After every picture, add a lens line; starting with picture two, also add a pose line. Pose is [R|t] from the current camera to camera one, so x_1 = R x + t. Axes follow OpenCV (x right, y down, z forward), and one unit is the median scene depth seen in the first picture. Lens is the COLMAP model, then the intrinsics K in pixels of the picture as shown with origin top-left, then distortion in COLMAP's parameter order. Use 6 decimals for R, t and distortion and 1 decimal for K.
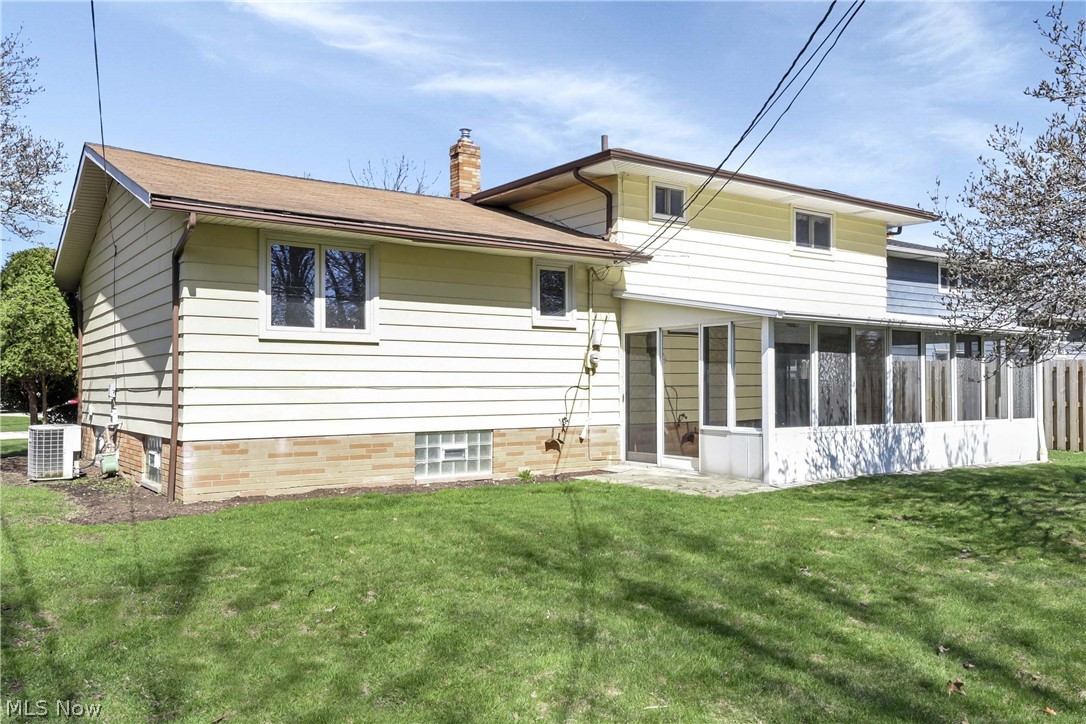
lens RADIAL K [[856.2, 0, 545.9], [0, 856.2, 366.1], [0, 0, 1]] dist [0.083253, 0.000968]
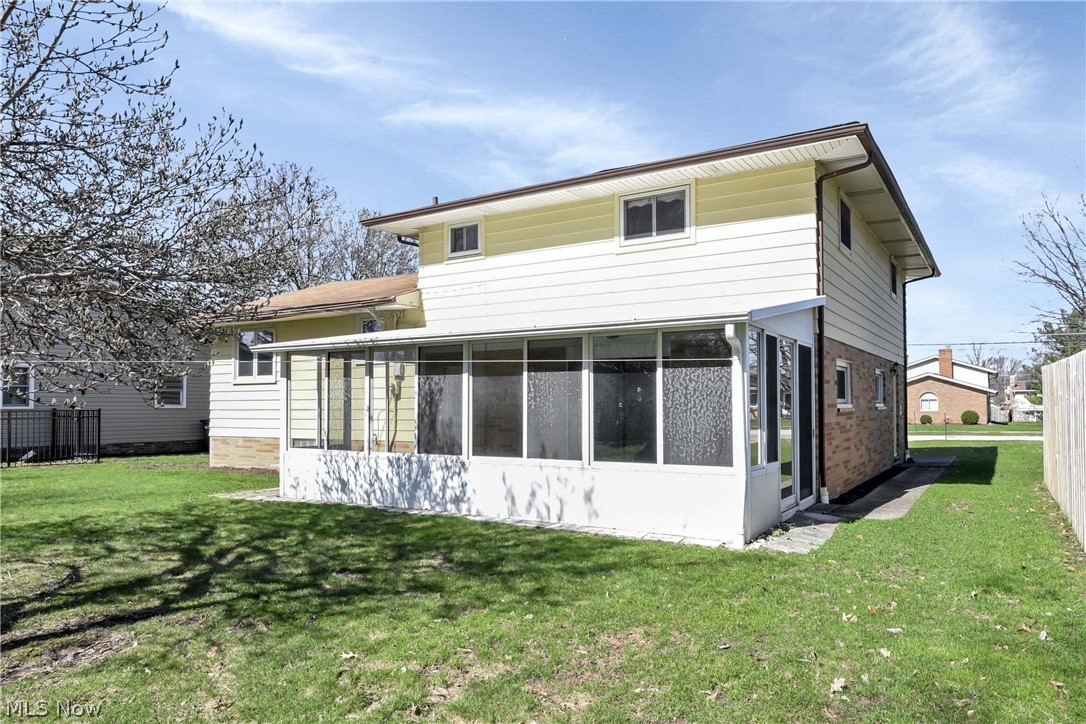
lens RADIAL K [[704.9, 0, 546.5], [0, 704.9, 378.4], [0, 0, 1]] dist [0.032710, -0.000259]
pose [[0.384833, -0.035322, -0.922310, 1.155312], [0.023669, 0.999317, -0.028395, 0.013794], [0.922683, -0.010903, 0.385406, 0.872804]]
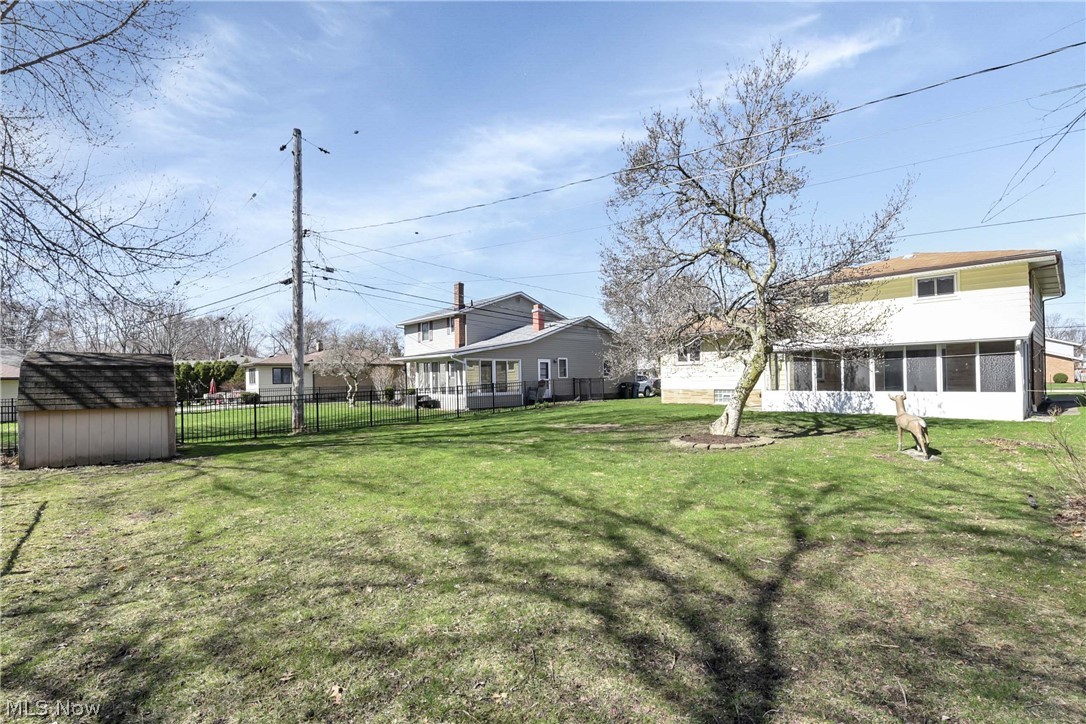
lens RADIAL K [[483.4, 0, 545.9], [0, 483.4, 371.2], [0, 0, 1]] dist [-0.018641, -0.000183]
pose [[0.122097, -0.014953, -0.992406, 1.588498], [0.039896, 0.999152, -0.010146, -0.003212], [0.991716, -0.038354, 0.122590, 0.088079]]
